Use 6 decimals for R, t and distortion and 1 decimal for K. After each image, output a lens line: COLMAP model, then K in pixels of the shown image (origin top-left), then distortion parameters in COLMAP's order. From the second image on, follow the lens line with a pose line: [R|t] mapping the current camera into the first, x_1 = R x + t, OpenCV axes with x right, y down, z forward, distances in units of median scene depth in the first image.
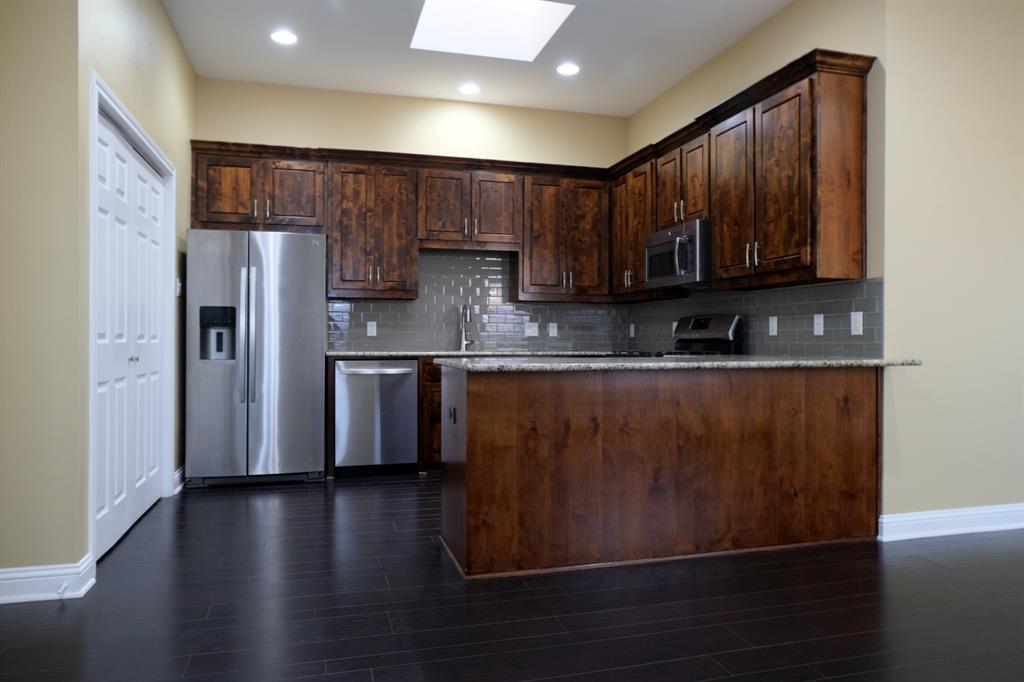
lens RADIAL K [[687.0, 0, 516.6], [0, 687.0, 340.5], [0, 0, 1]] dist [-0.033308, 0.018126]
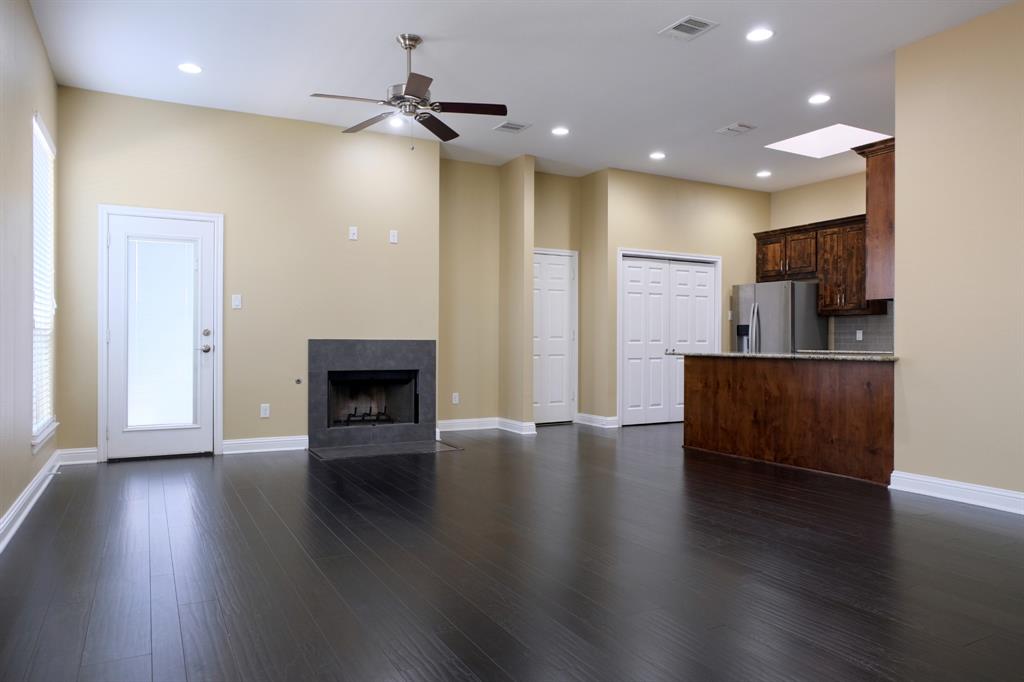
lens RADIAL K [[687.0, 0, 517.6], [0, 687.0, 338.6], [0, 0, 1]] dist [-0.033308, 0.018126]
pose [[0.226251, -0.002768, -0.974065, 1.125358], [-0.008170, 0.999955, -0.004739, 0.002462], [0.974035, 0.009031, 0.226218, -0.033302]]
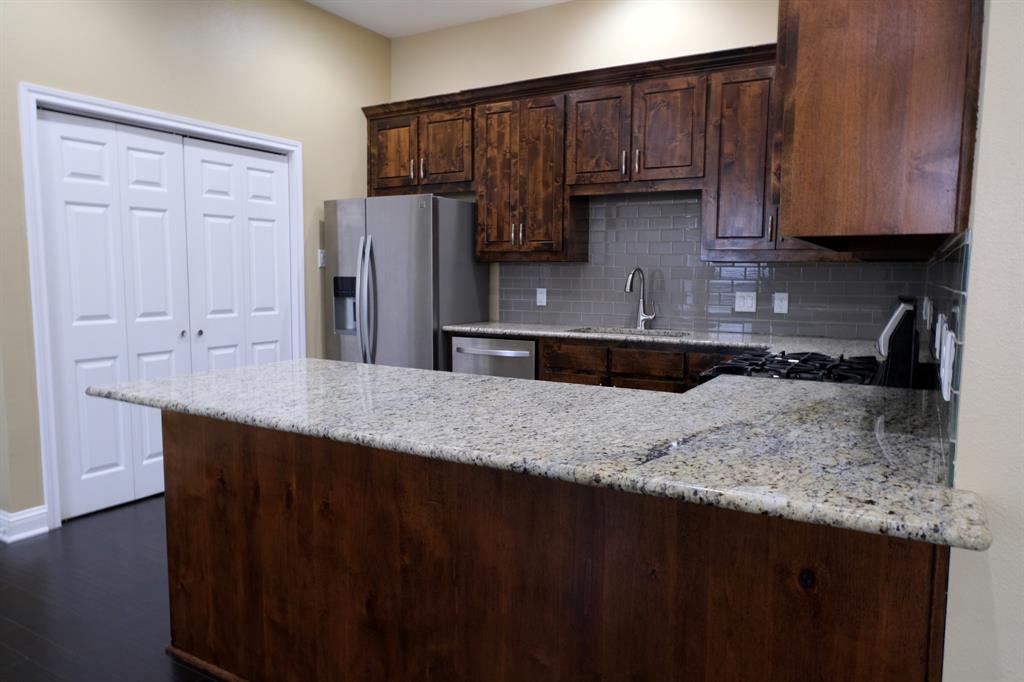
lens RADIAL K [[687.0, 0, 513.3], [0, 687.0, 340.3], [0, 0, 1]] dist [-0.033308, 0.018126]
pose [[0.695699, 0.071807, -0.714735, 0.407164], [-0.007595, 0.995671, 0.092639, -0.045573], [0.718293, -0.059020, 0.693232, 0.421733]]
